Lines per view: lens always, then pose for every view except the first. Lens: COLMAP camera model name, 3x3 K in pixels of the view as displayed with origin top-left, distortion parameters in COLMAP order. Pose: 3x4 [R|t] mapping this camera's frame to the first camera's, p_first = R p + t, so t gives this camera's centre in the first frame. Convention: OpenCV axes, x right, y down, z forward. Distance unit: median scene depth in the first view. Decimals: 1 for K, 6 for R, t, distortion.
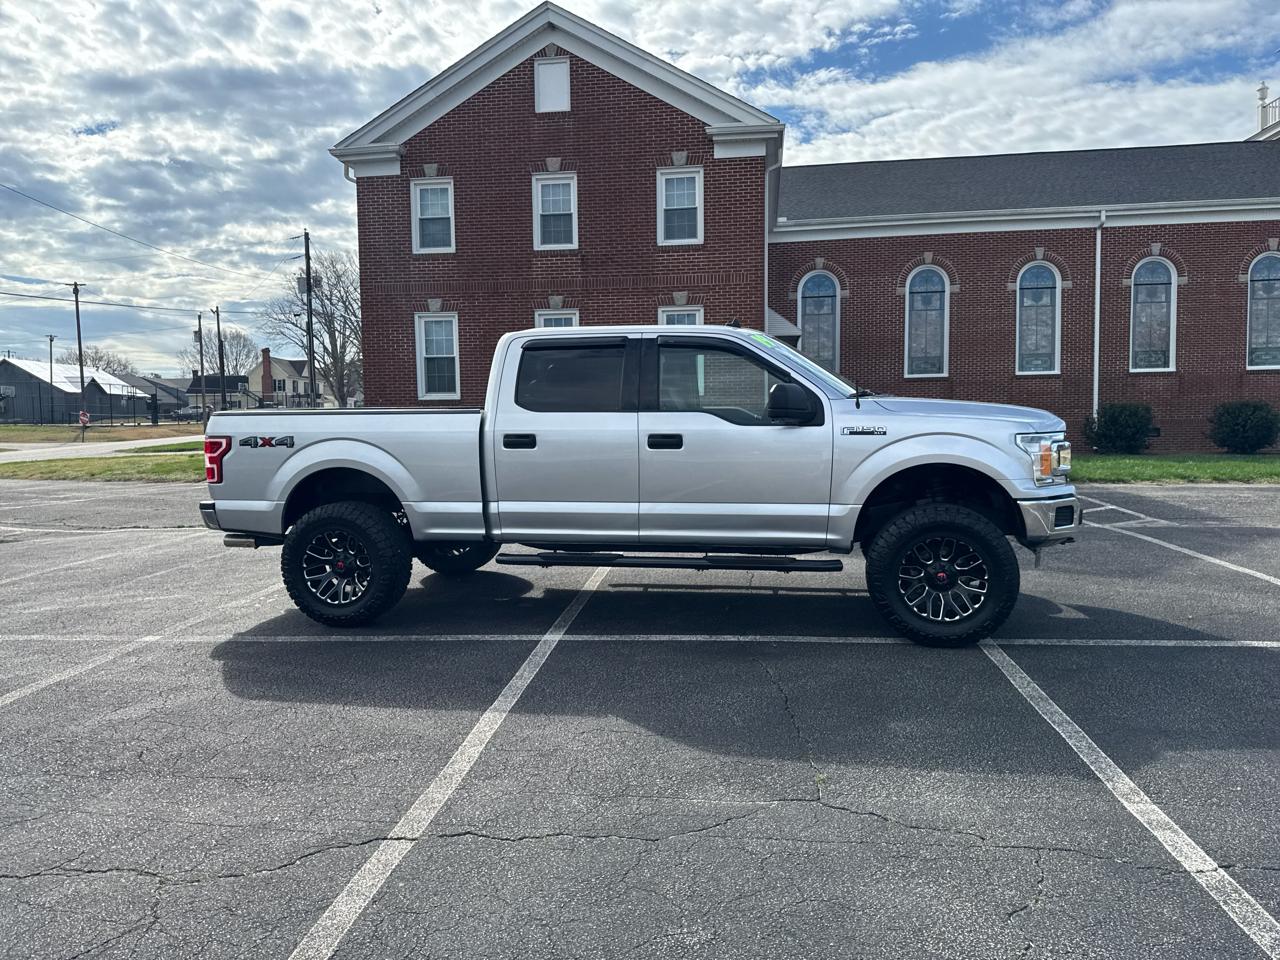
lens RADIAL K [[896.3, 0, 648.2], [0, 896.3, 487.6], [0, 0, 1]] dist [0.051729, -0.061379]
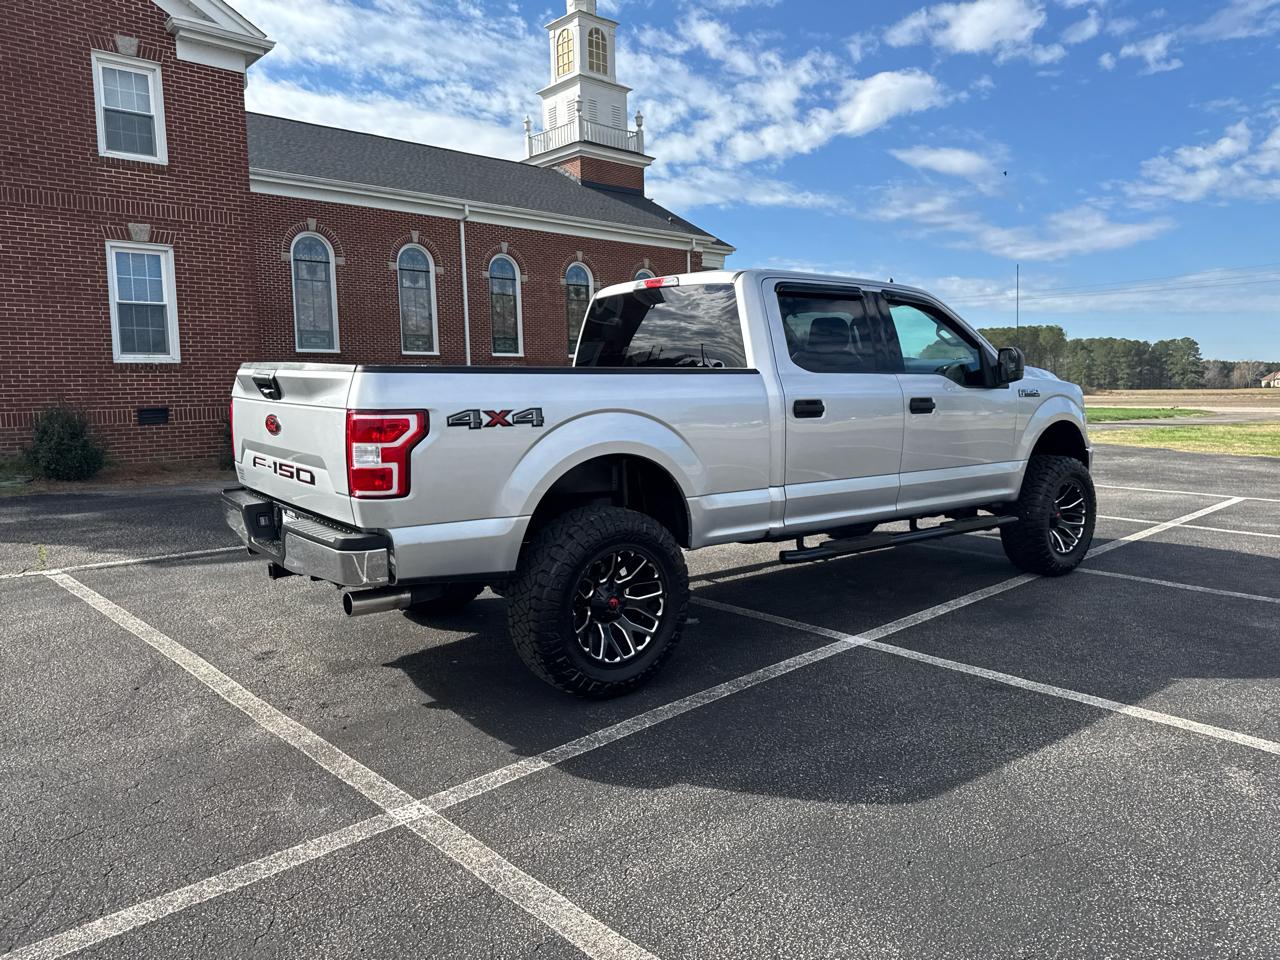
lens RADIAL K [[896.3, 0, 645.8], [0, 896.3, 481.1], [0, 0, 1]] dist [0.051729, -0.061379]
pose [[0.645075, -0.073093, 0.760615, -0.807441], [0.063274, 0.997105, 0.042156, -0.028368], [-0.761495, 0.020933, 0.647833, 0.553550]]
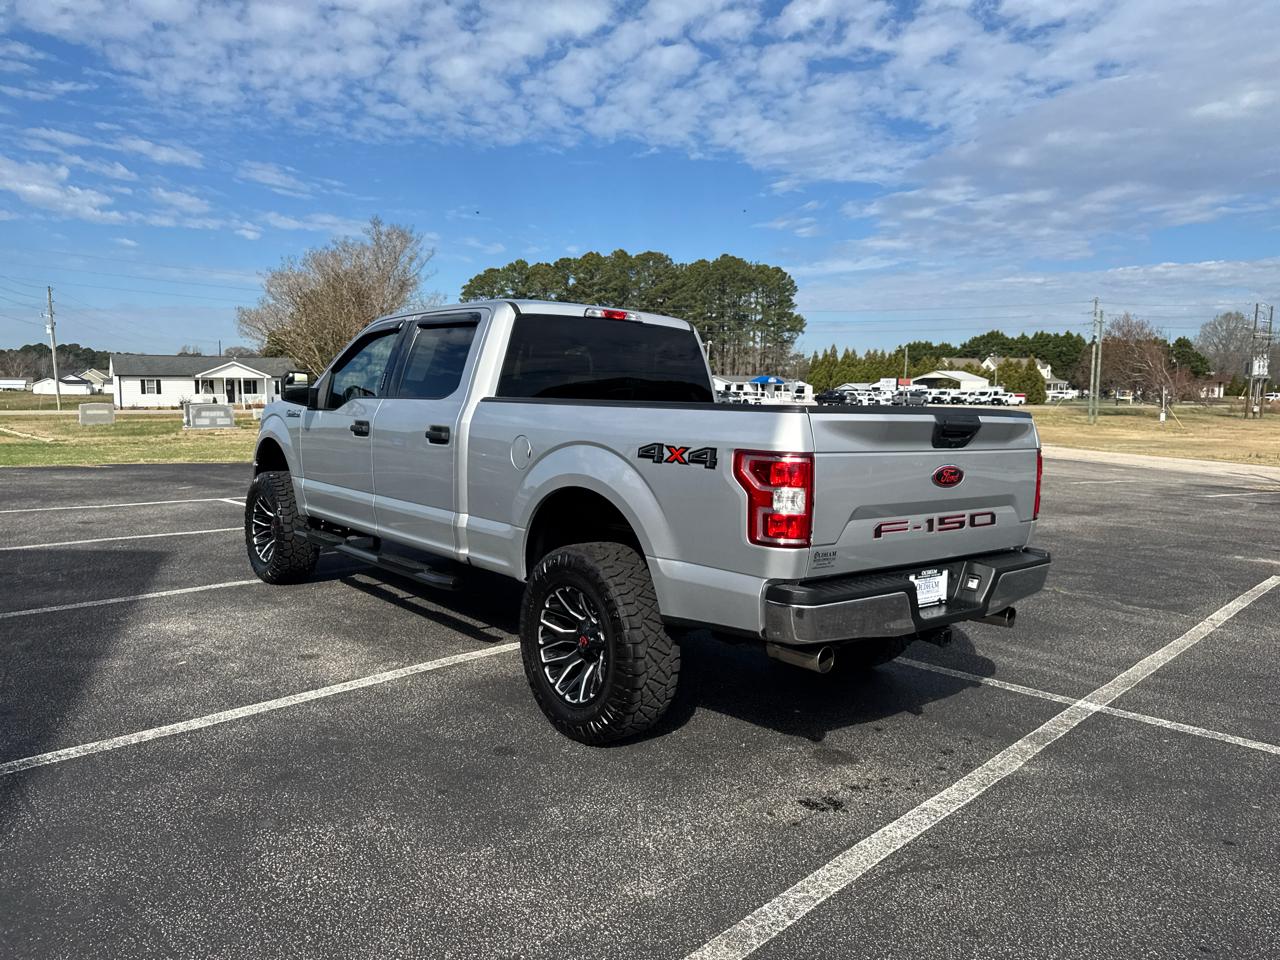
lens RADIAL K [[896.3, 0, 640.9], [0, 896.3, 501.5], [0, 0, 1]] dist [0.051729, -0.061379]
pose [[-0.790033, -0.074063, 0.608575, -0.682435], [0.045327, 0.982902, 0.178461, -0.154385], [-0.611387, 0.168575, -0.773168, 1.744408]]
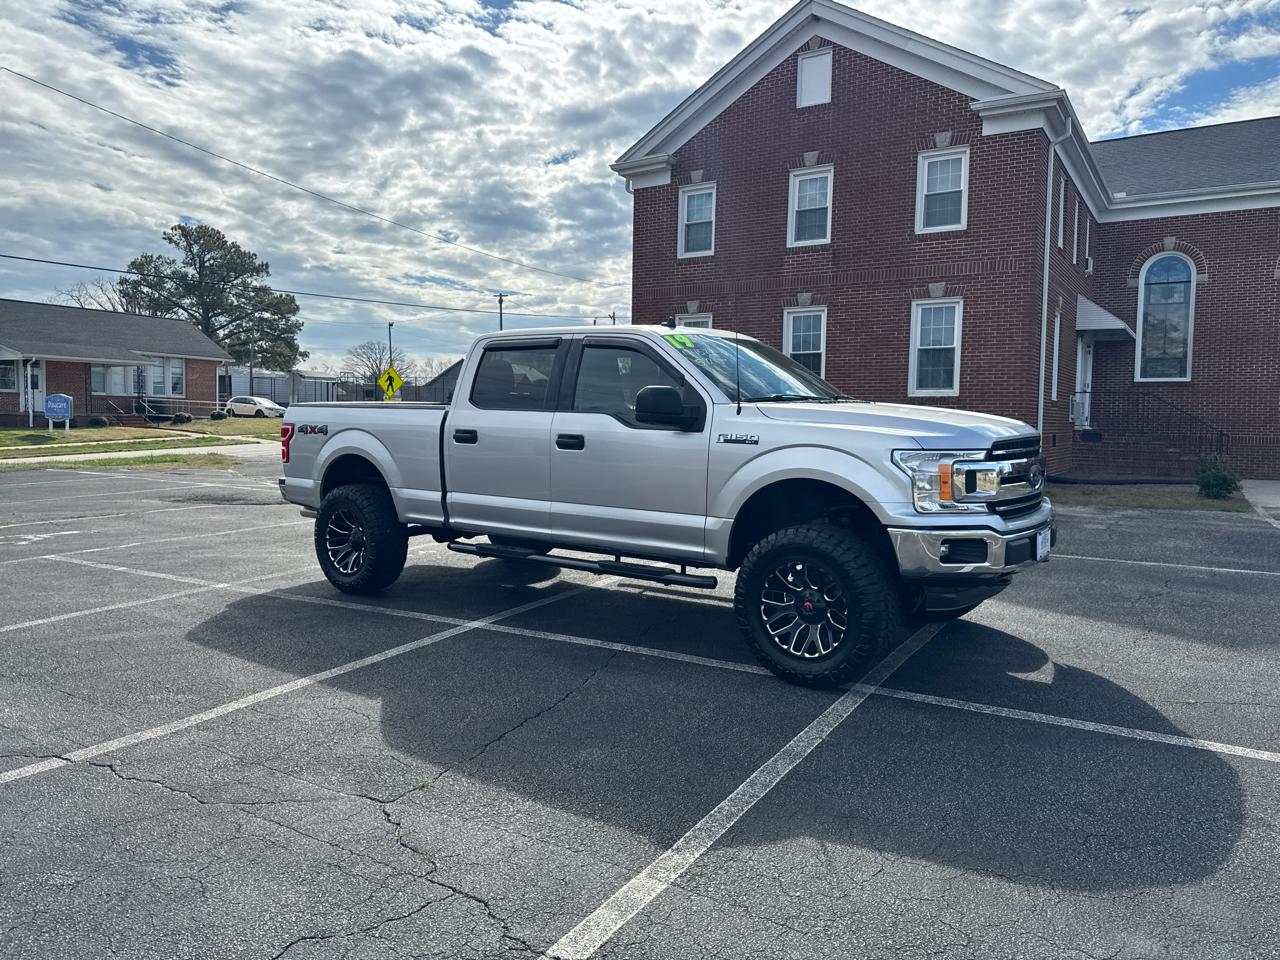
lens RADIAL K [[896.3, 0, 647.5], [0, 896.3, 483.4], [0, 0, 1]] dist [0.051729, -0.061379]
pose [[0.907420, 0.057919, -0.416214, 0.469111], [-0.058820, 0.998212, 0.010670, -0.019168], [0.416088, 0.014799, 0.909204, 0.113929]]
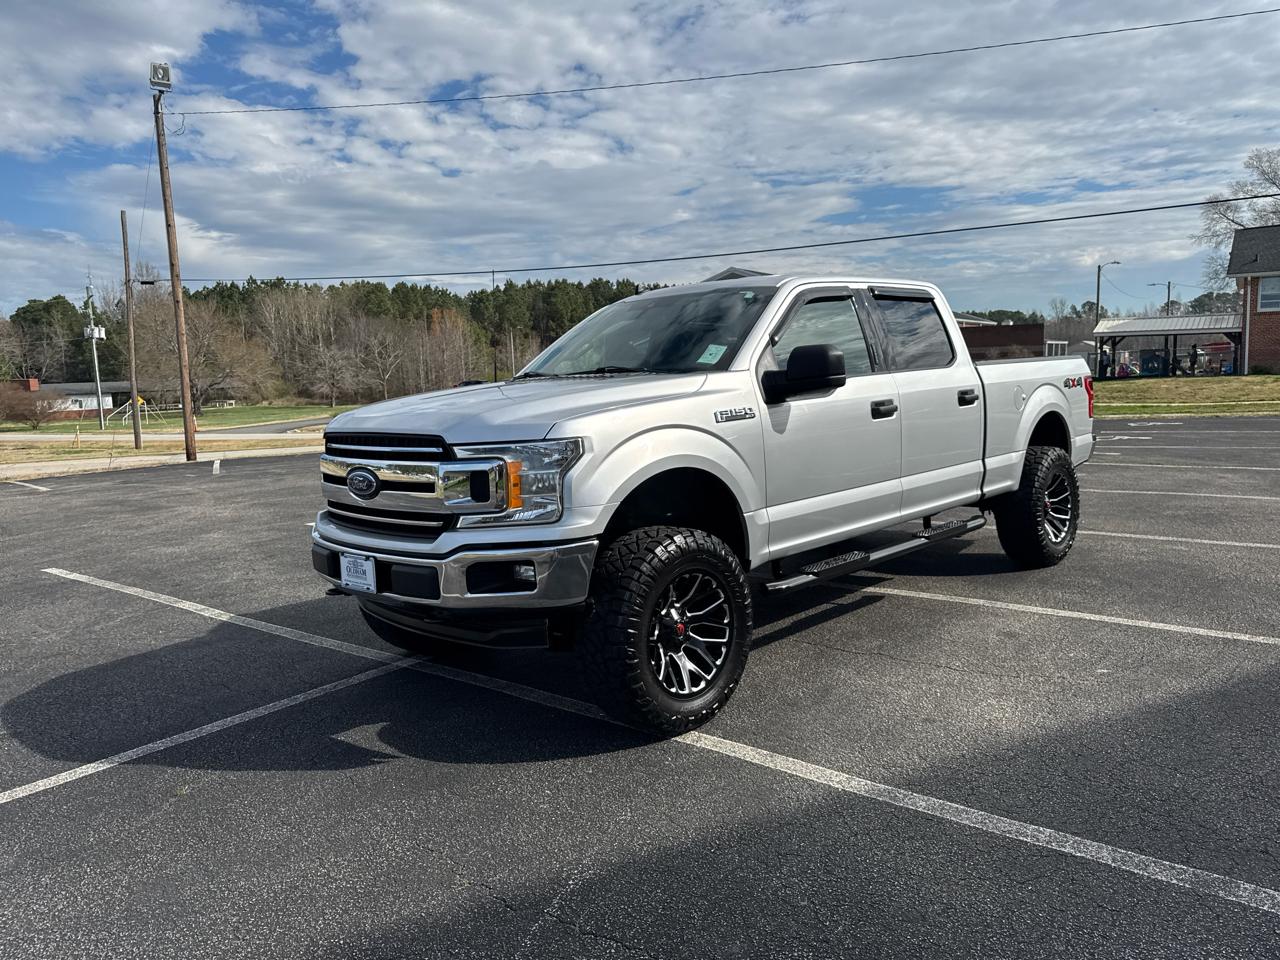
lens RADIAL K [[896.3, 0, 645.7], [0, 896.3, 493.6], [0, 0, 1]] dist [0.051729, -0.061379]
pose [[-0.543726, 0.151588, -0.825459, 0.843315], [-0.024256, 0.980304, 0.196001, -0.153910], [0.838912, 0.126593, -0.529340, 1.459256]]
